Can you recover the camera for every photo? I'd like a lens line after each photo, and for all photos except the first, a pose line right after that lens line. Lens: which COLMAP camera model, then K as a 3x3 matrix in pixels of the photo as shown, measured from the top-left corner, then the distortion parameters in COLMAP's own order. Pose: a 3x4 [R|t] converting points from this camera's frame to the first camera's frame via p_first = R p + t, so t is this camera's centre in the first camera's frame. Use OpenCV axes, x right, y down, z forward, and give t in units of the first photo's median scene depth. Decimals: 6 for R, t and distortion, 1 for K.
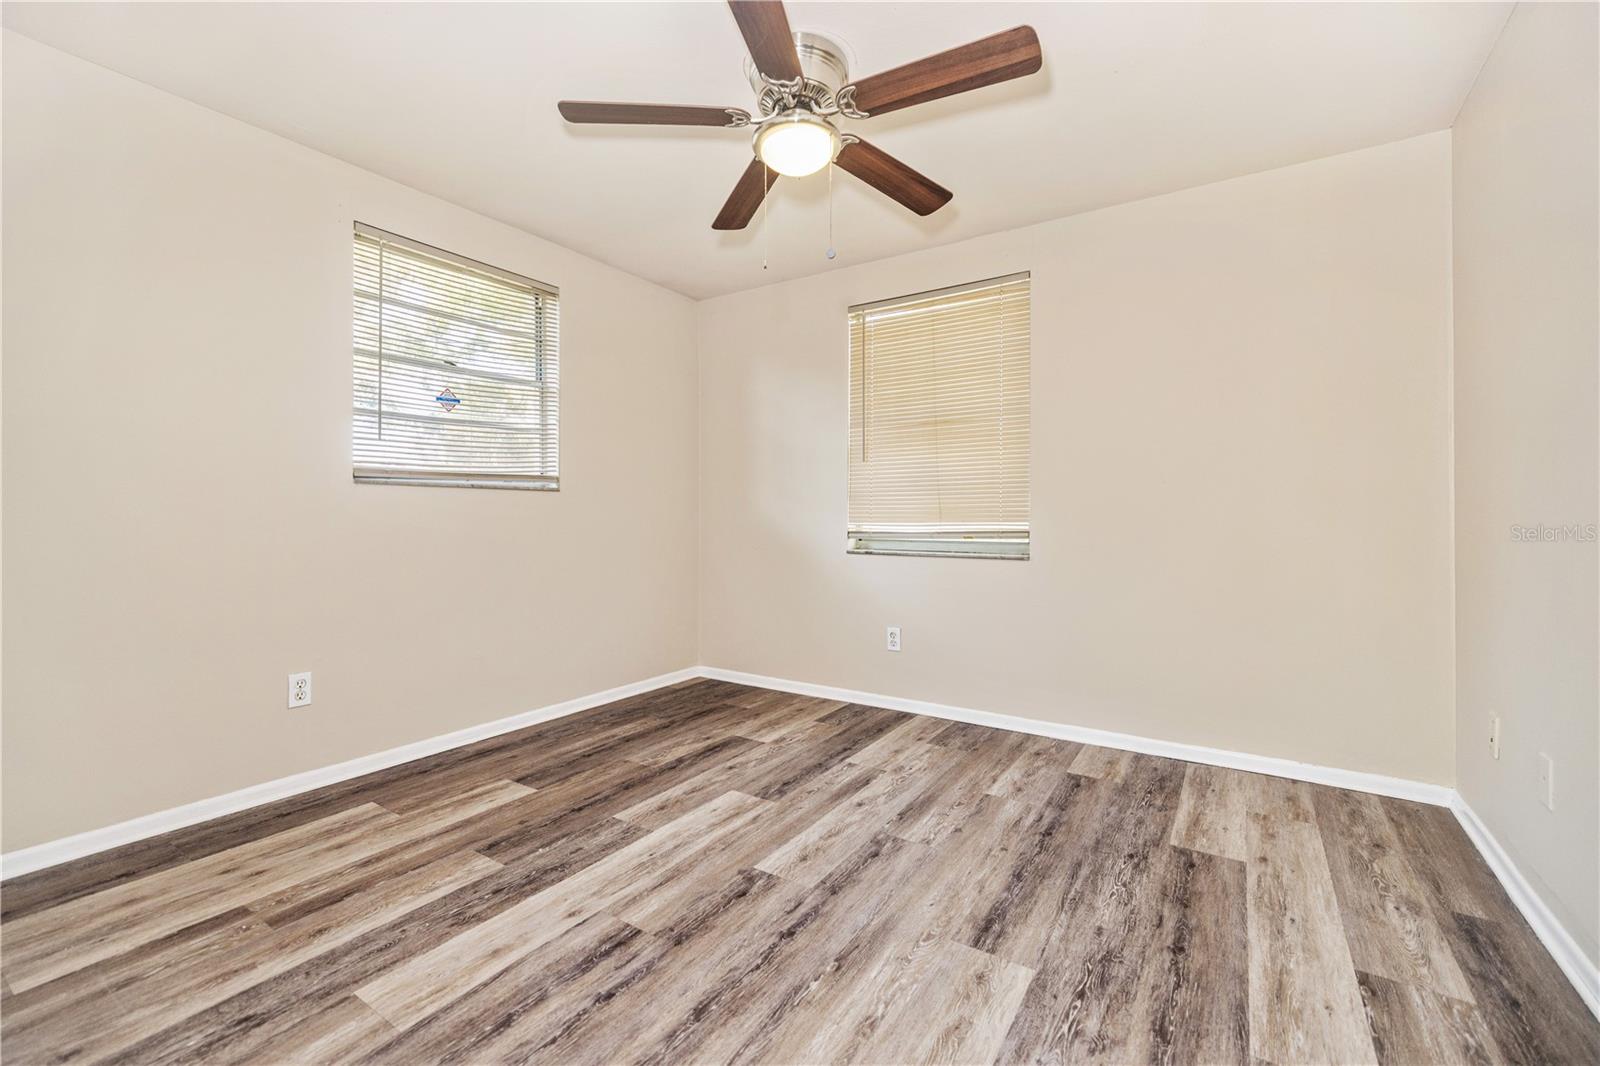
lens RADIAL K [[688.7, 0, 794.3], [0, 688.7, 520.4], [0, 0, 1]] dist [0.004922, -0.000829]
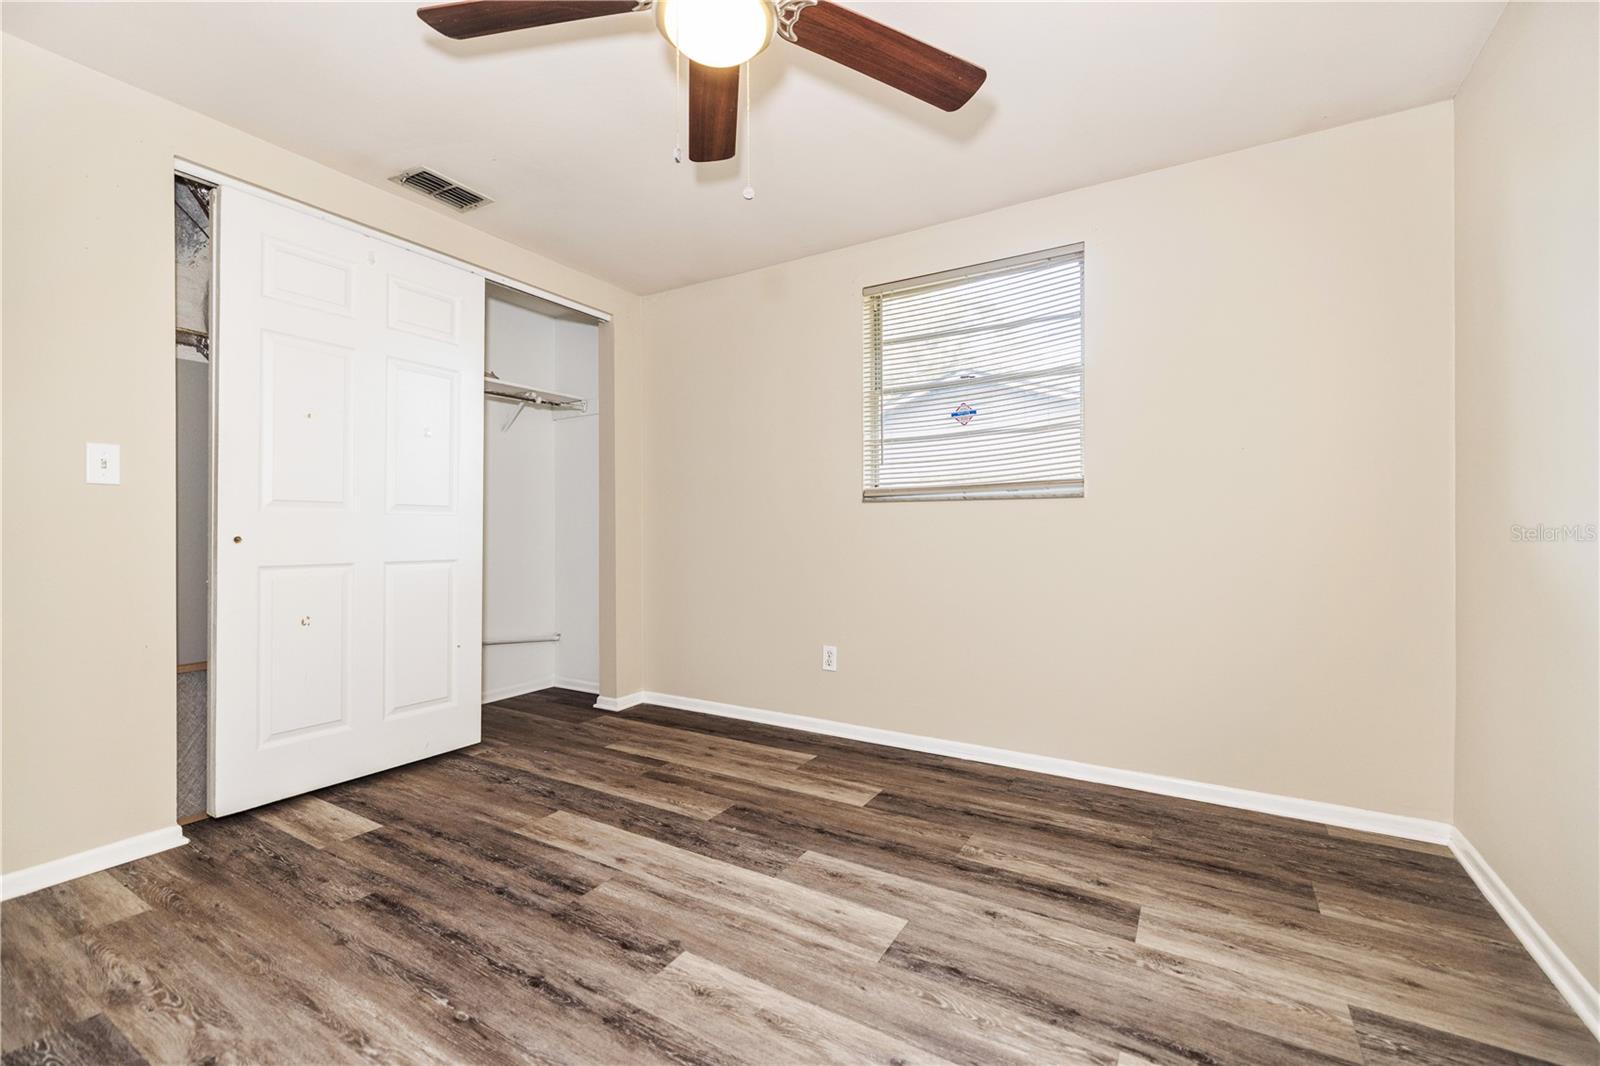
lens RADIAL K [[688.7, 0, 793.0], [0, 688.7, 538.7], [0, 0, 1]] dist [0.004922, -0.000829]
pose [[0.021596, 0.011584, -0.999700, 0.672778], [-0.002022, 0.999931, 0.011543, -0.003526], [0.999765, 0.001772, 0.021618, 0.972446]]
